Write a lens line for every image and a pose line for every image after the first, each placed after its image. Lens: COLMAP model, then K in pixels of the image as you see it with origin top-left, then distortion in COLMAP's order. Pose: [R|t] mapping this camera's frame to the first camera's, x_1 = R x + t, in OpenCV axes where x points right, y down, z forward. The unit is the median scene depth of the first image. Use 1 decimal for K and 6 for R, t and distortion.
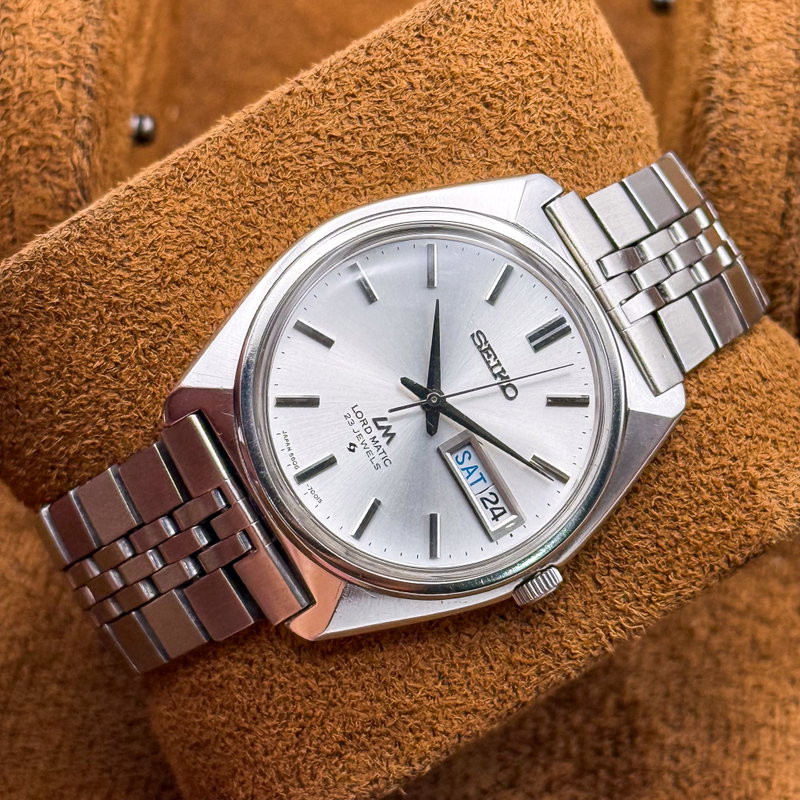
lens RADIAL K [[3085.2, 0, 429.8], [0, 3085.2, 400.3], [0, 0, 1]] dist [0.402812, 0.000000]
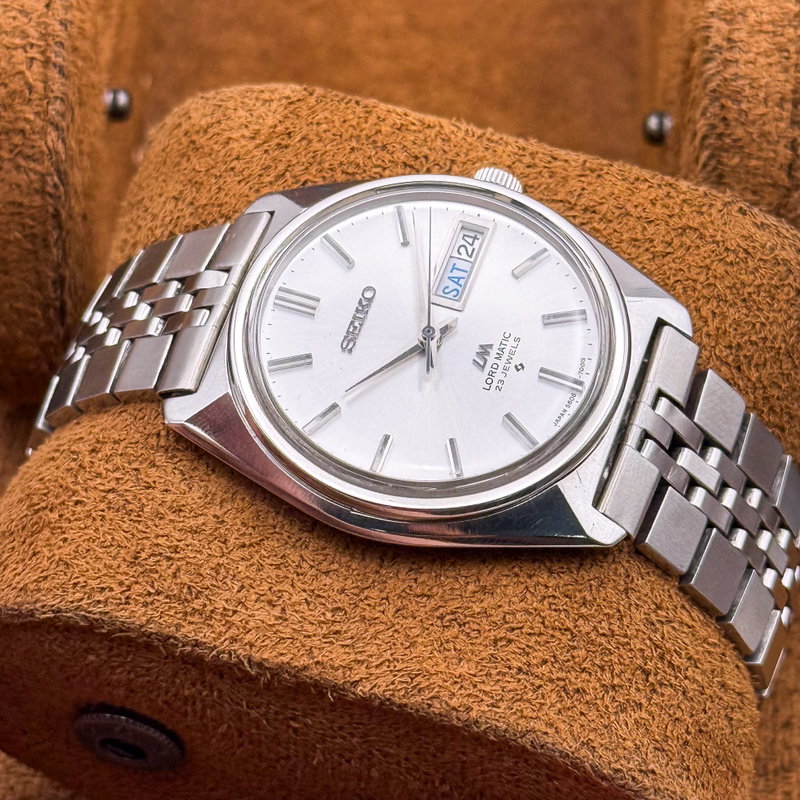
lens RADIAL K [[3085.2, 0, 398.5], [0, 3085.2, 396.5], [0, 0, 1]] dist [0.402812, 0.000000]
pose [[-0.640921, -0.709139, 0.293841, -0.287351], [0.758177, -0.525009, 0.386695, -0.386958], [-0.119951, 0.470624, 0.874142, 0.153601]]
